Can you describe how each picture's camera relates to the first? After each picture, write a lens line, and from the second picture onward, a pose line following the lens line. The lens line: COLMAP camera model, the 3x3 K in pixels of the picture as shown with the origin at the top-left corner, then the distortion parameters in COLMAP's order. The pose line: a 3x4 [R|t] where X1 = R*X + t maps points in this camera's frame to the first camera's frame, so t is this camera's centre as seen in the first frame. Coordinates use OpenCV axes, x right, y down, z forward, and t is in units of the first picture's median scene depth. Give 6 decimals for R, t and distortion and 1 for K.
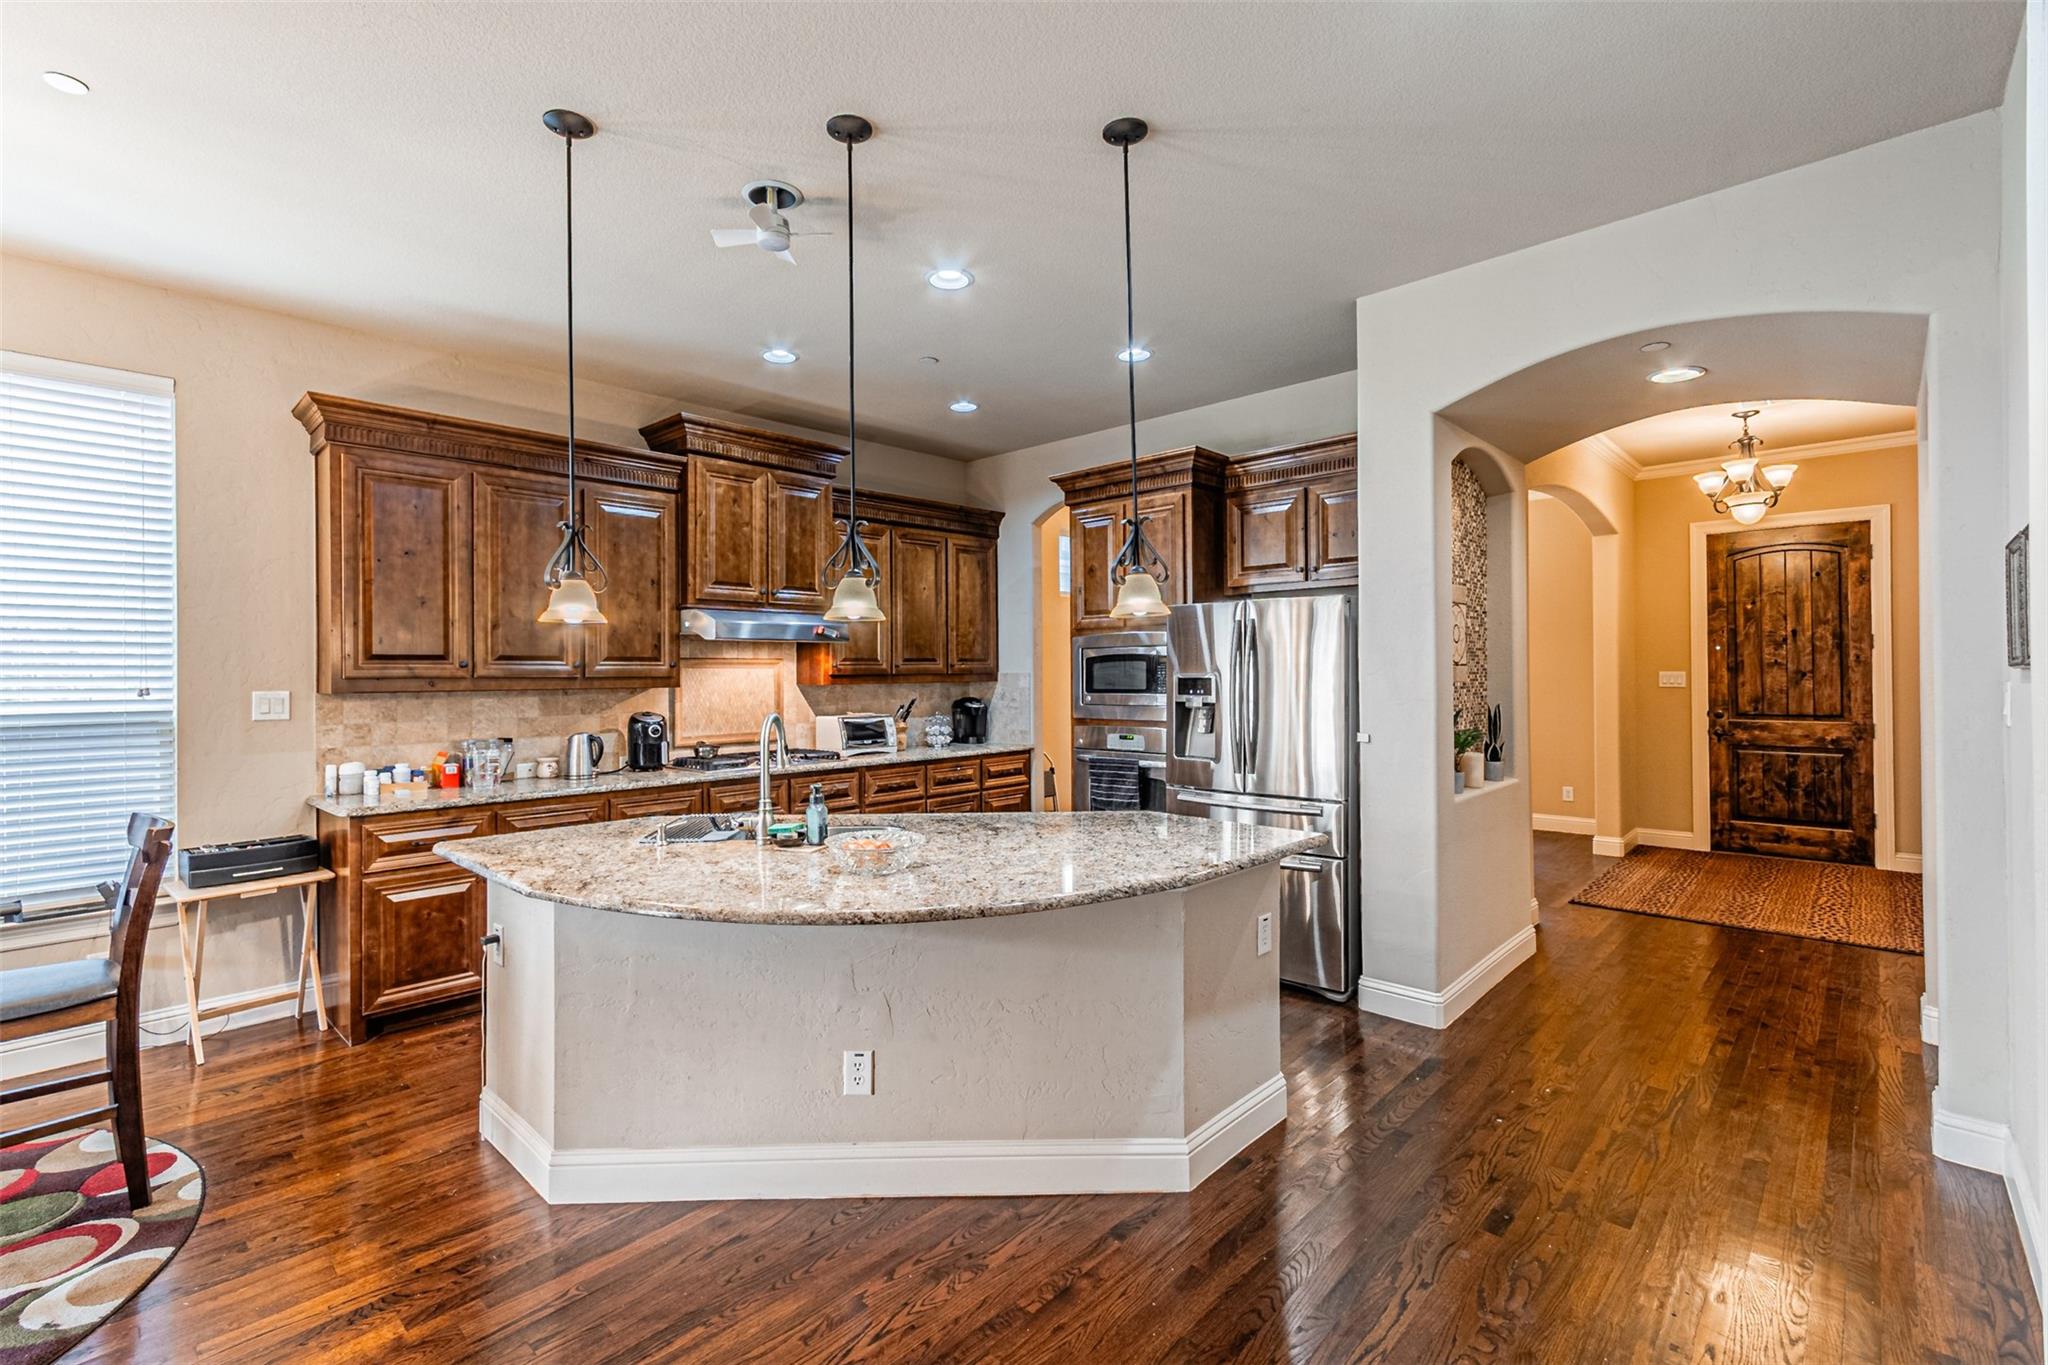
lens RADIAL K [[906.8, 0, 1021.2], [0, 906.8, 671.3], [0, 0, 1]] dist [0.001992, 0.000059]
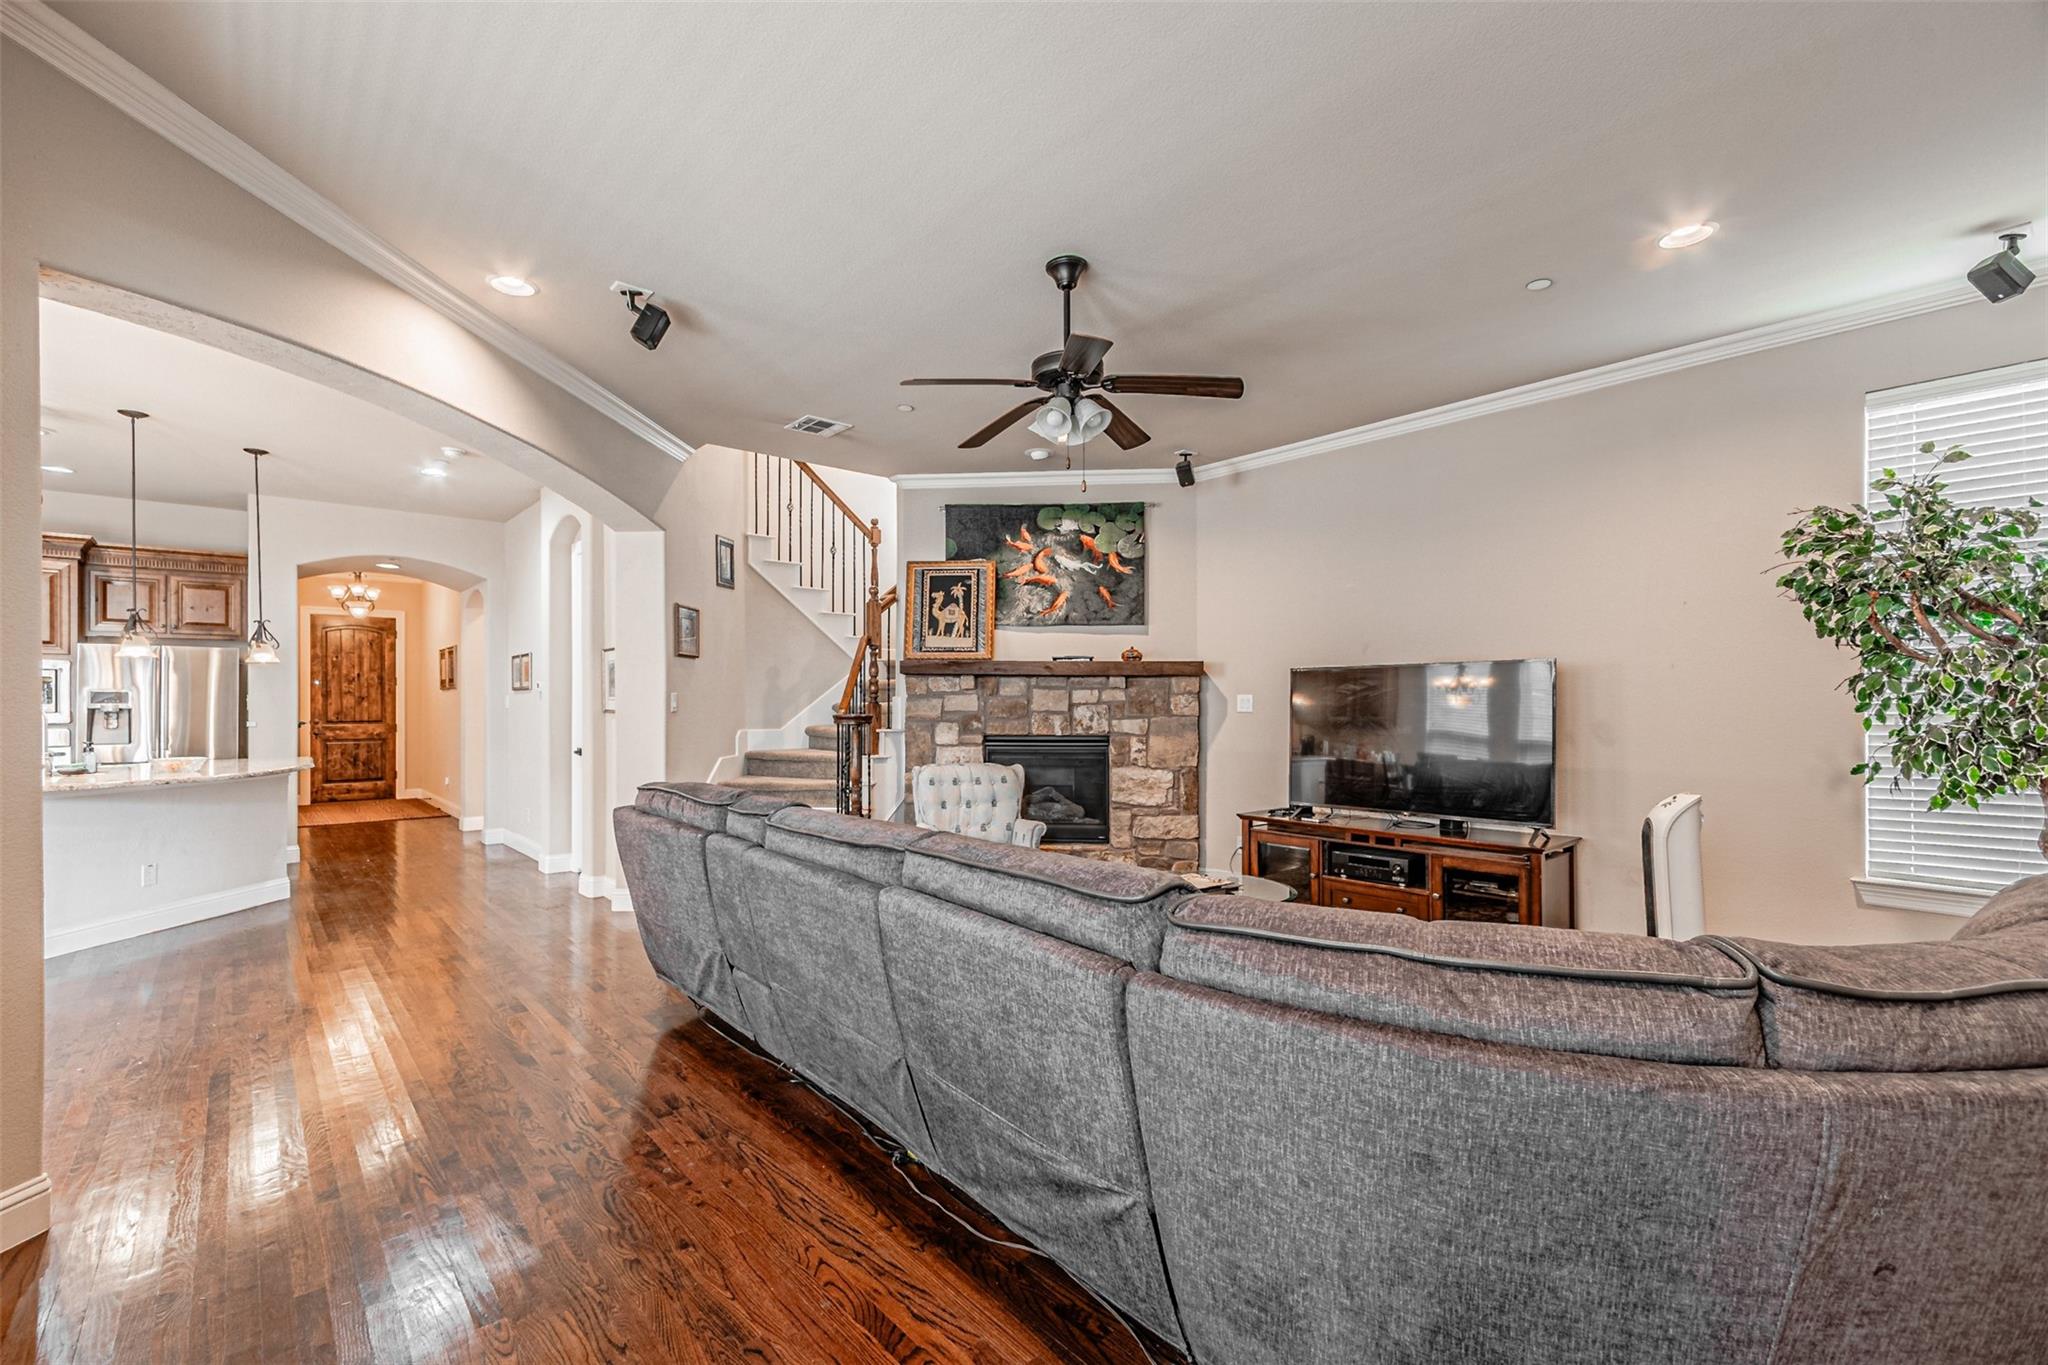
lens RADIAL K [[906.8, 0, 1021.5], [0, 906.8, 695.3], [0, 0, 1]] dist [0.001992, 0.000059]
pose [[0.083069, 0.016401, 0.996409, -0.830256], [-0.000772, 0.999865, -0.016394, 0.025405], [-0.996544, 0.000592, 0.083070, -0.457663]]
